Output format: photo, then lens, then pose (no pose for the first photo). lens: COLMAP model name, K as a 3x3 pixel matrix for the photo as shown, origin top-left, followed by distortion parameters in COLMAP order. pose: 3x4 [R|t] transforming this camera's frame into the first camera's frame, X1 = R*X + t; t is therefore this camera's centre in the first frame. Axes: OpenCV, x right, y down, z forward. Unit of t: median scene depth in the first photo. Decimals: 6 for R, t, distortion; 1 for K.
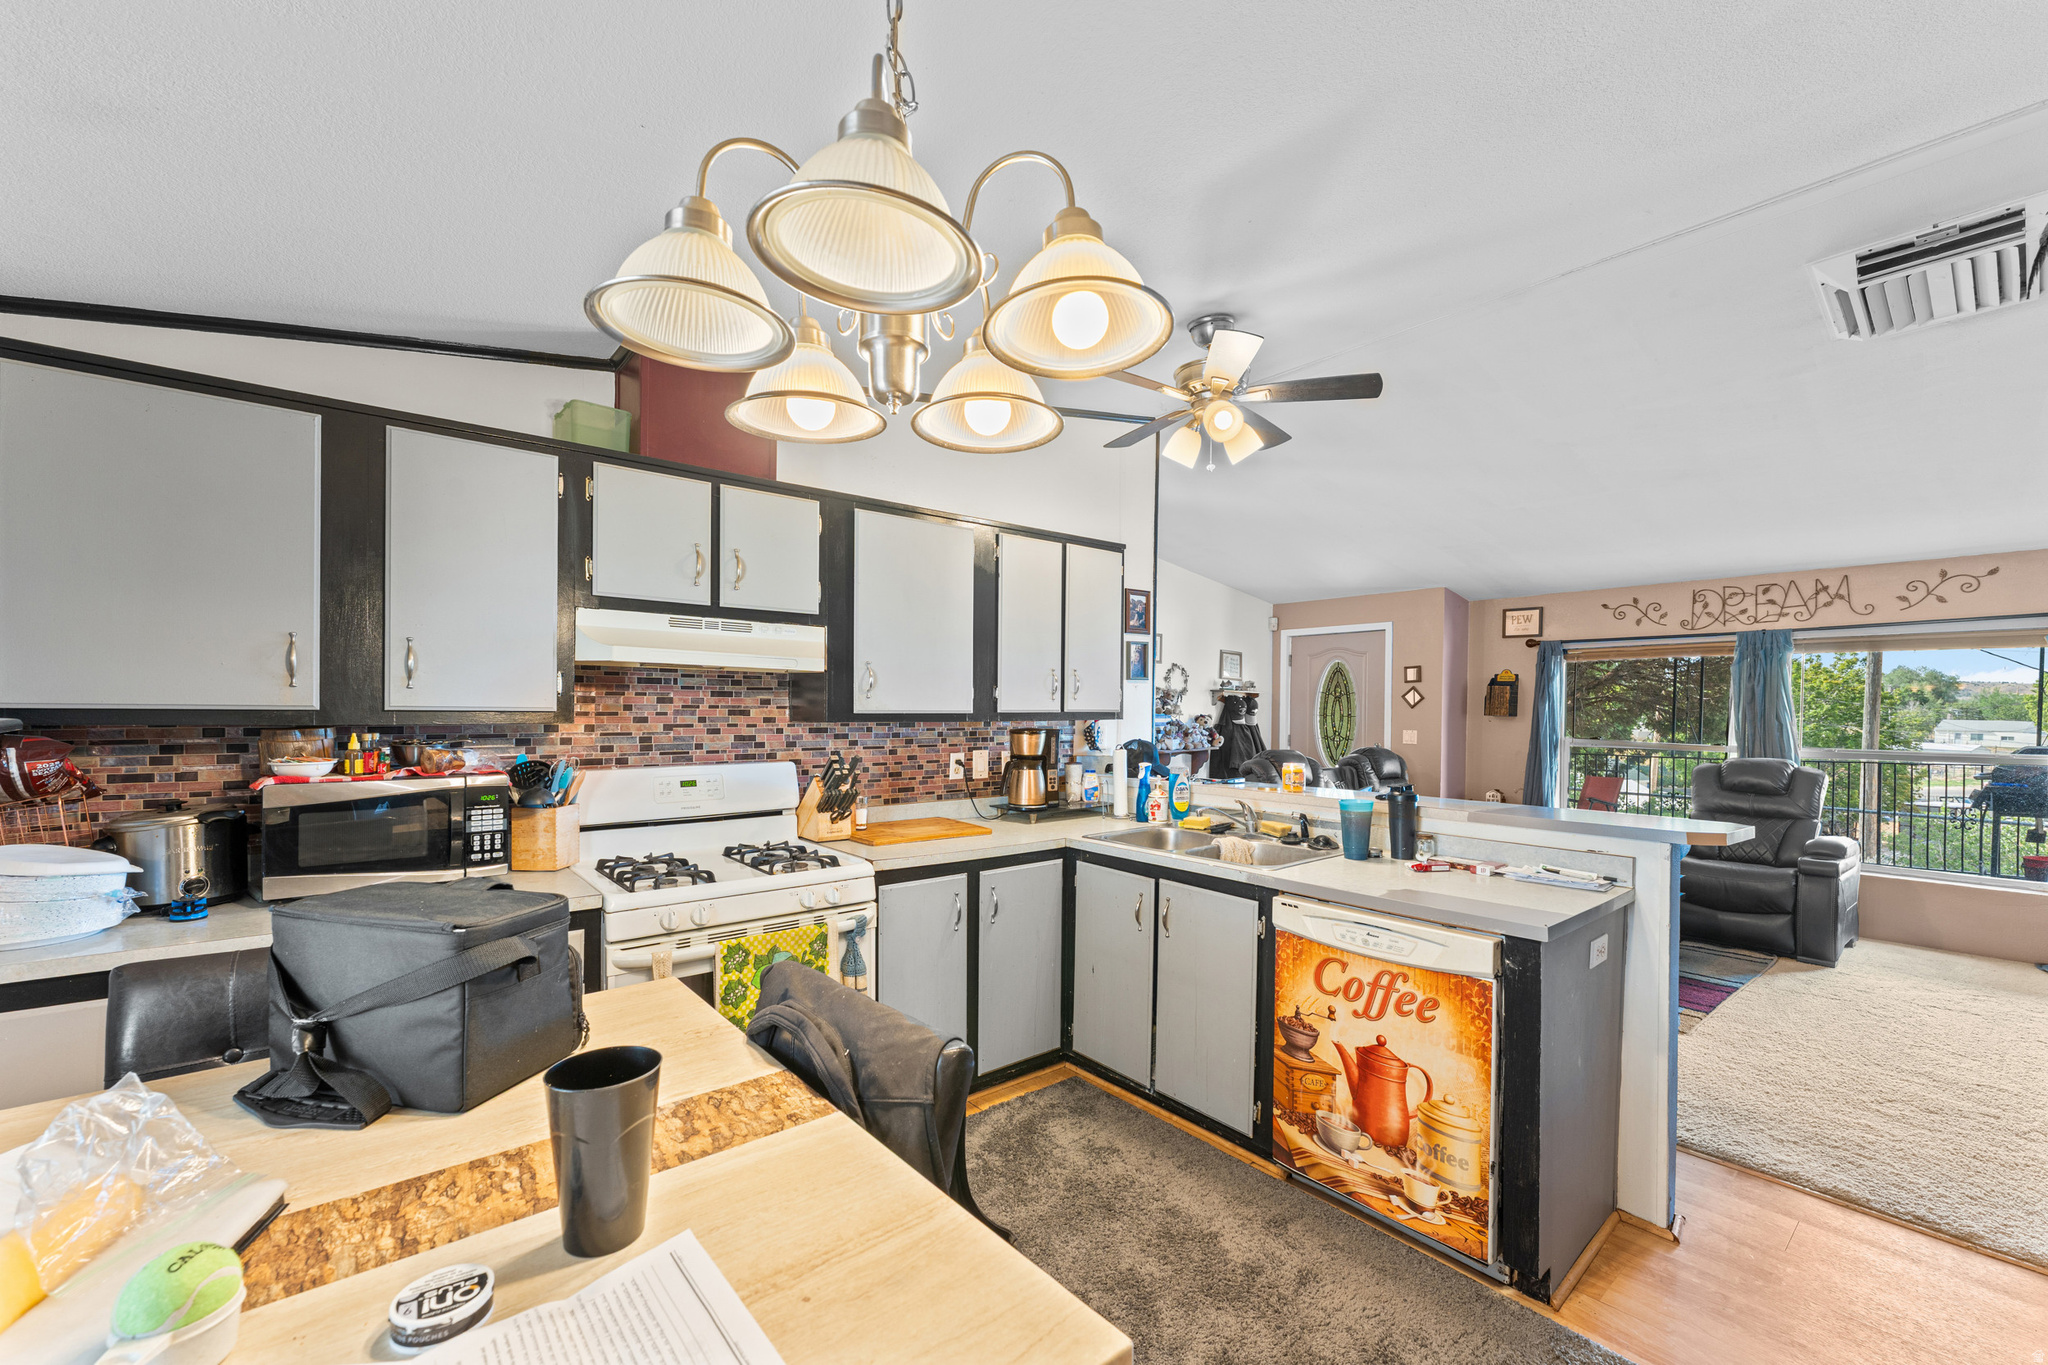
lens RADIAL K [[828.6, 0, 1021.9], [0, 828.6, 712.3], [0, 0, 1]] dist [0.000060, 0.000329]
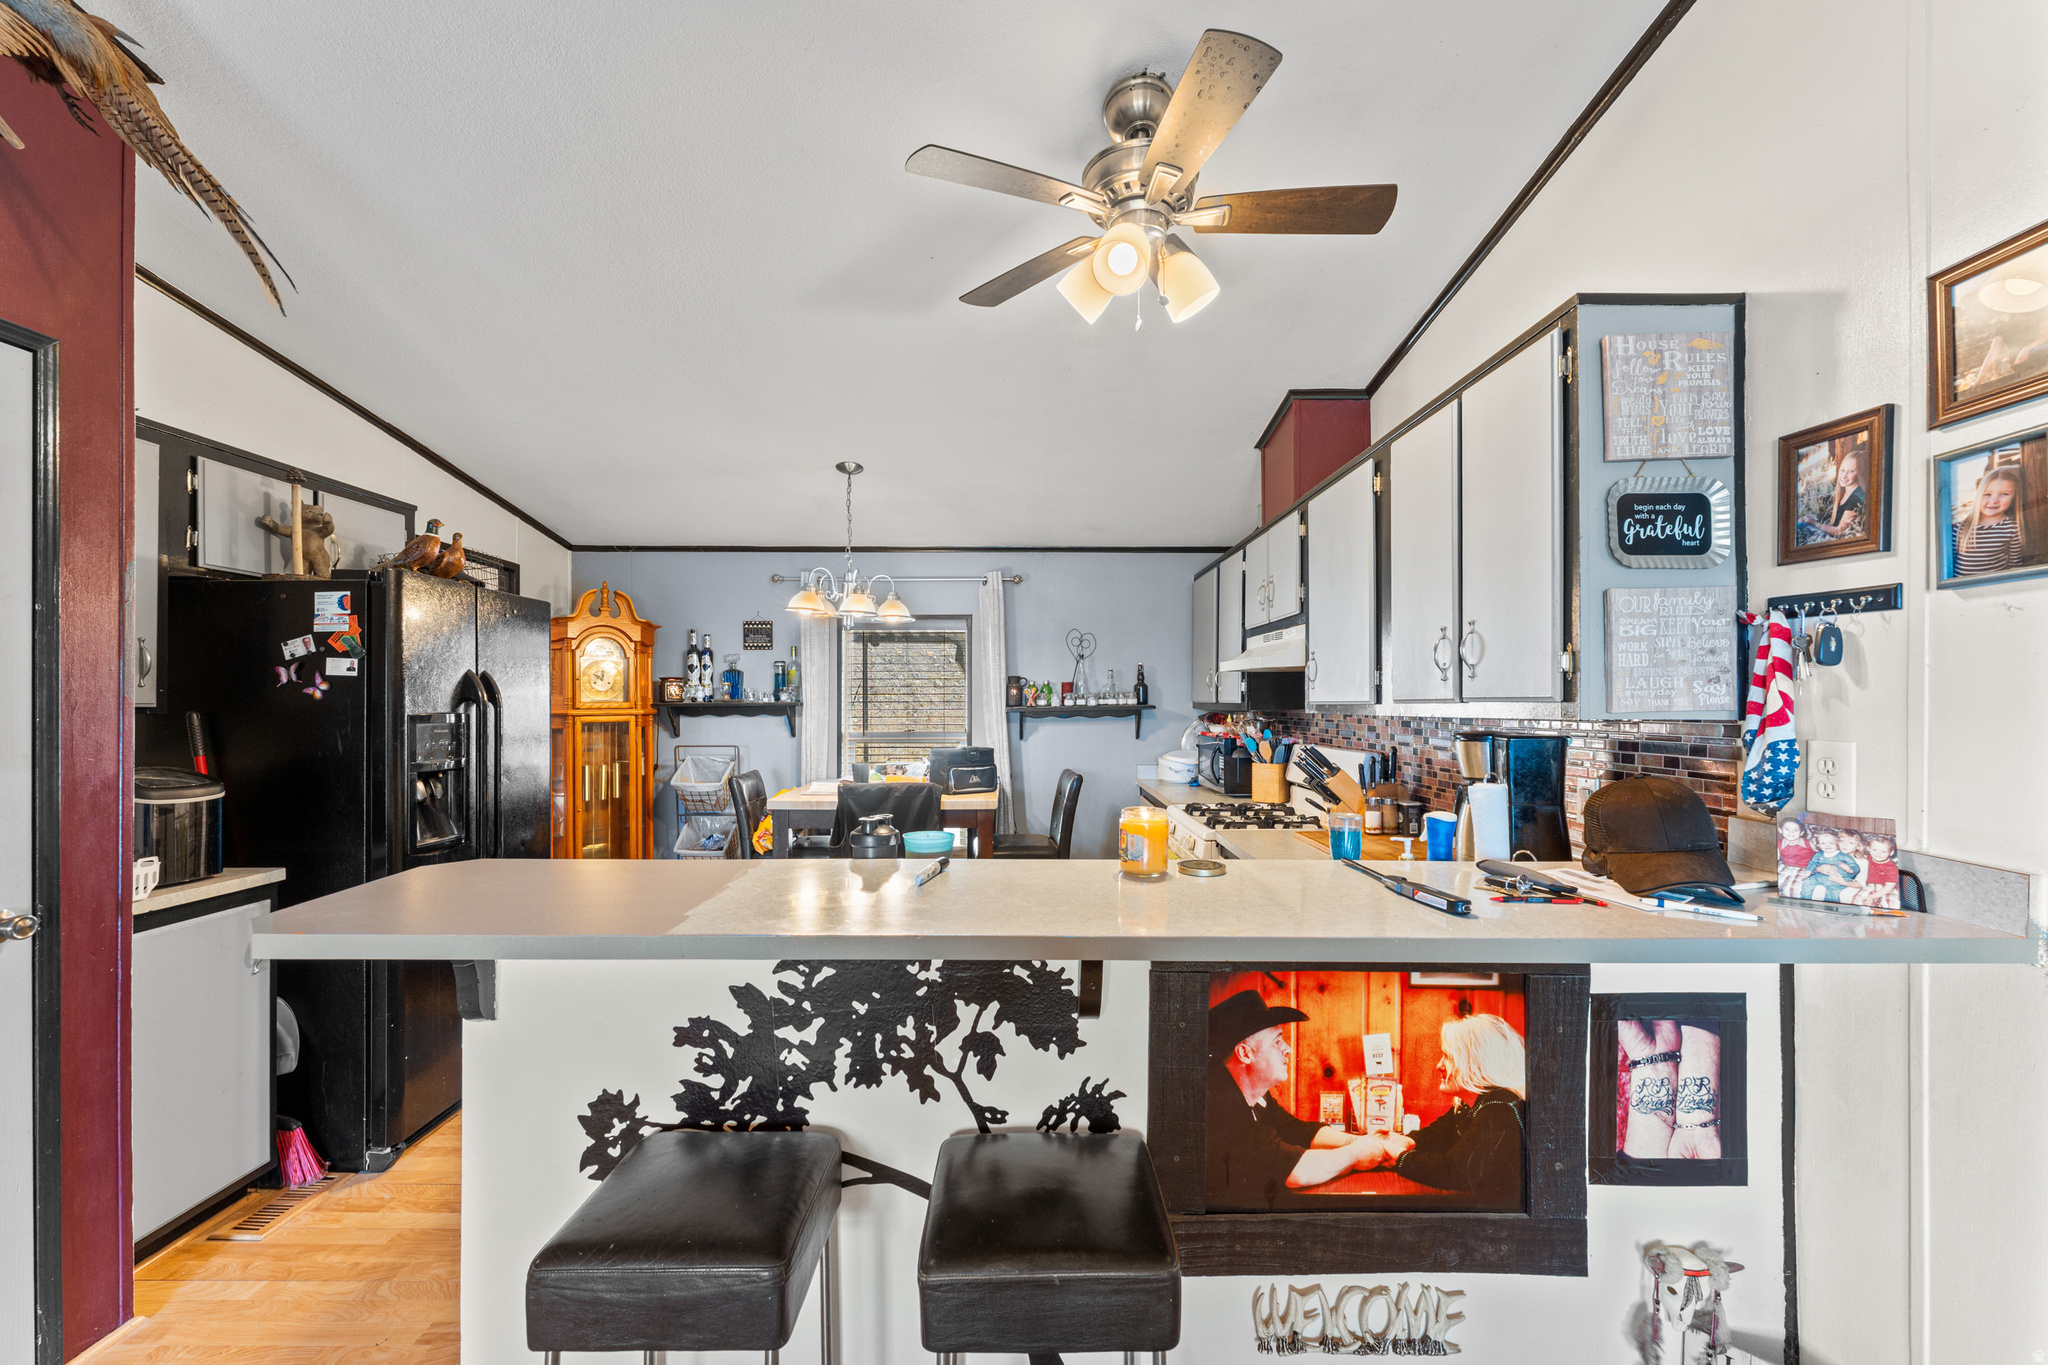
lens RADIAL K [[822.8, 0, 1020.3], [0, 822.8, 700.2], [0, 0, 1]] dist [-0.001750, 0.000123]
pose [[-0.629176, -0.010007, -0.777198, 0.803892], [-0.009490, 0.999941, -0.005193, 0.004717], [0.777205, 0.004108, -0.629234, 1.366189]]
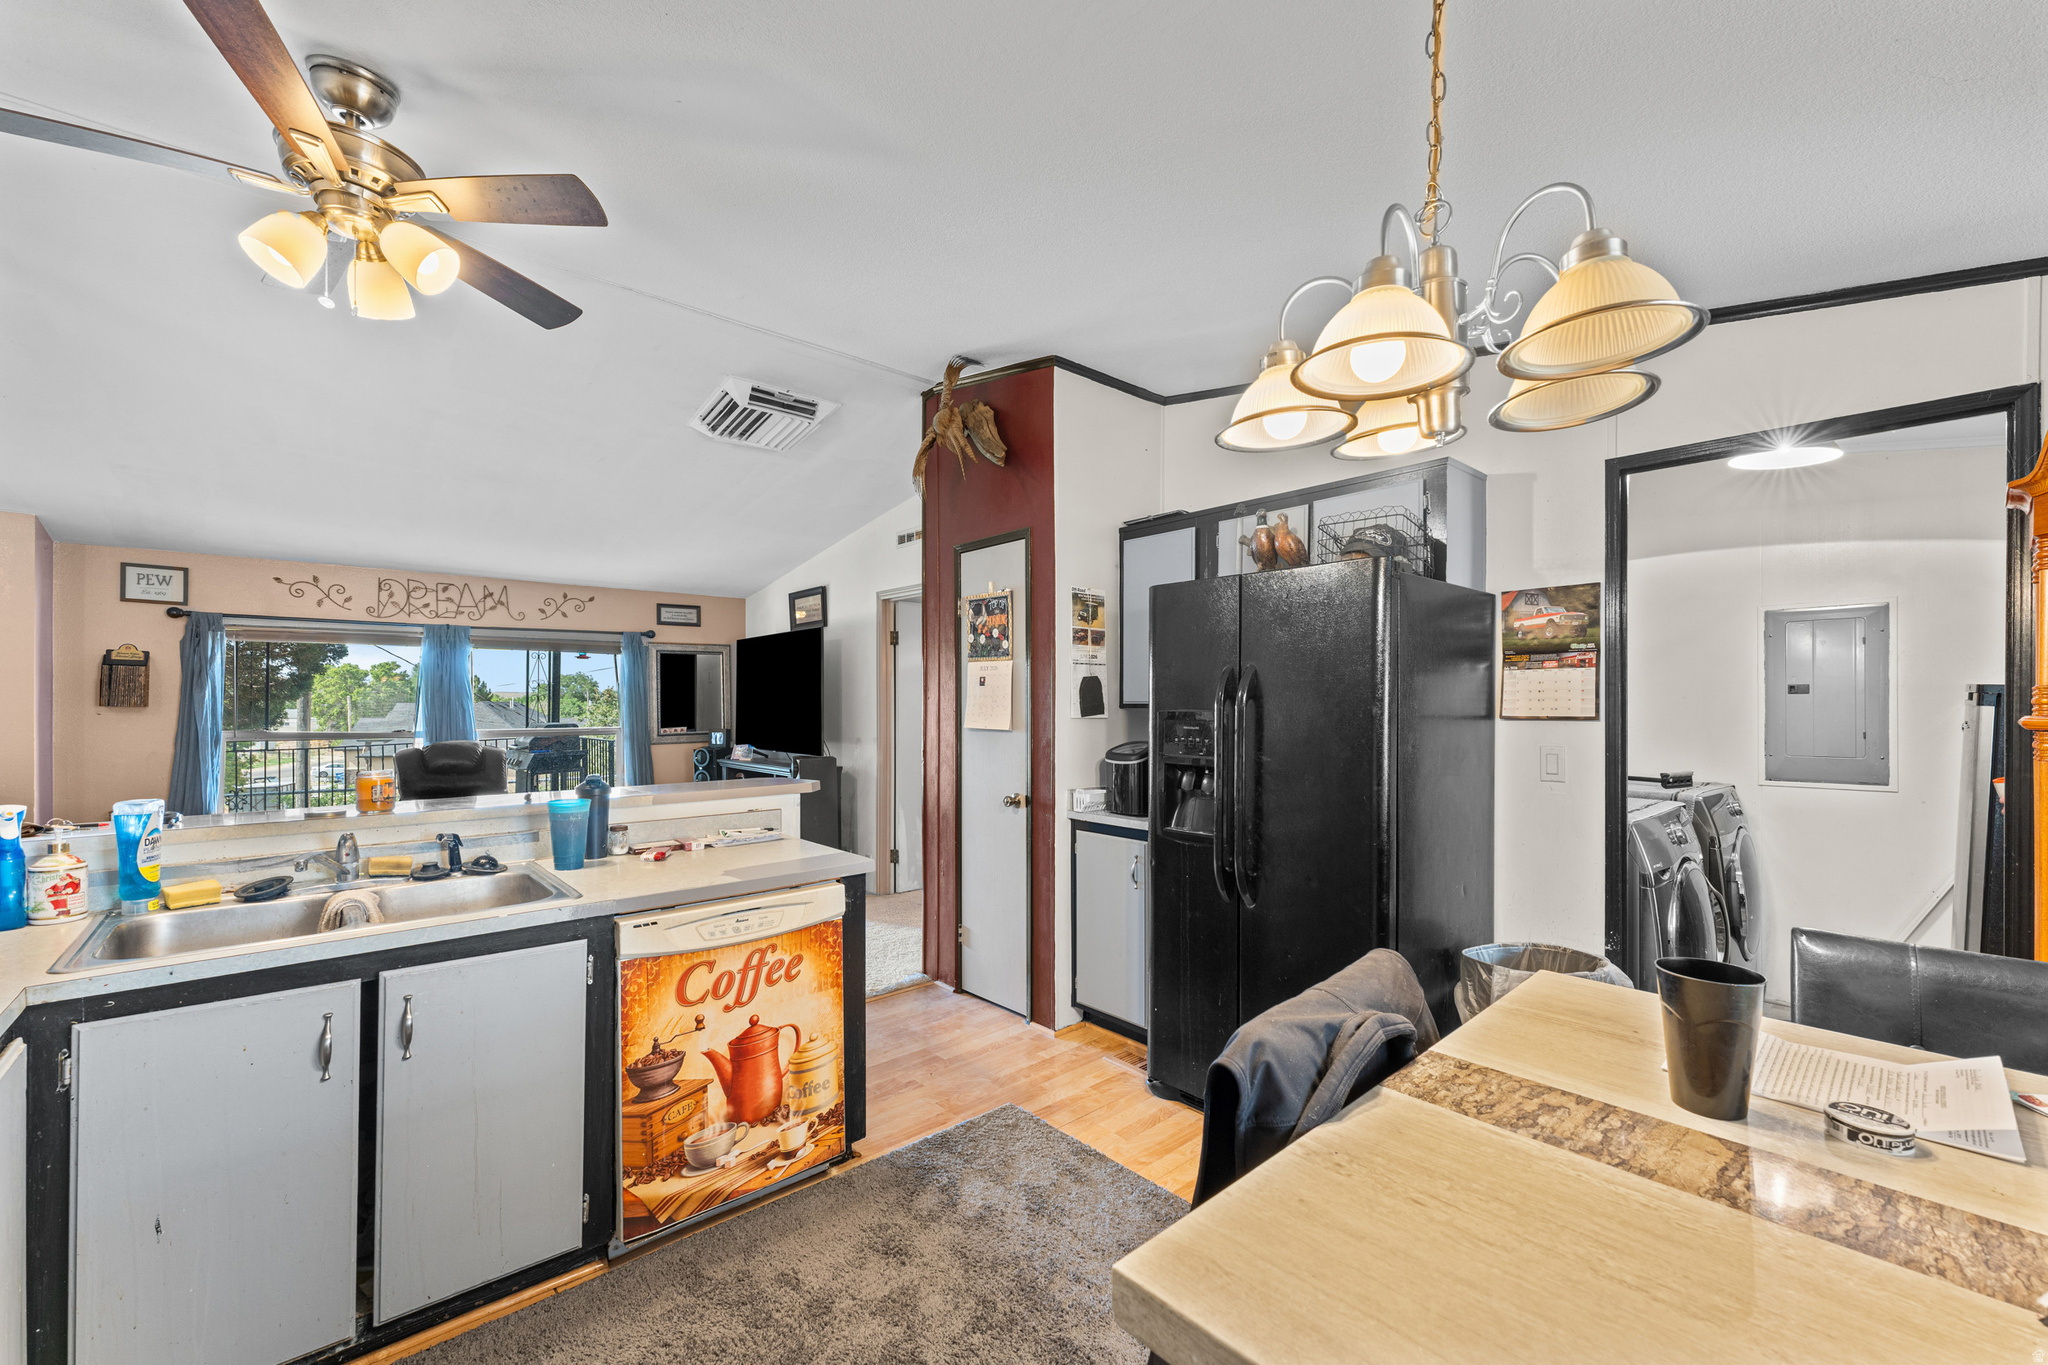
lens RADIAL K [[824.0, 0, 1021.3], [0, 824.0, 704.9], [0, 0, 1]] dist [0.000737, 0.000365]
pose [[-0.041563, -0.009812, 0.999088, -0.435909], [0.007086, 0.999924, 0.010115, 0.002727], [-0.999111, 0.007500, -0.041490, 0.535802]]
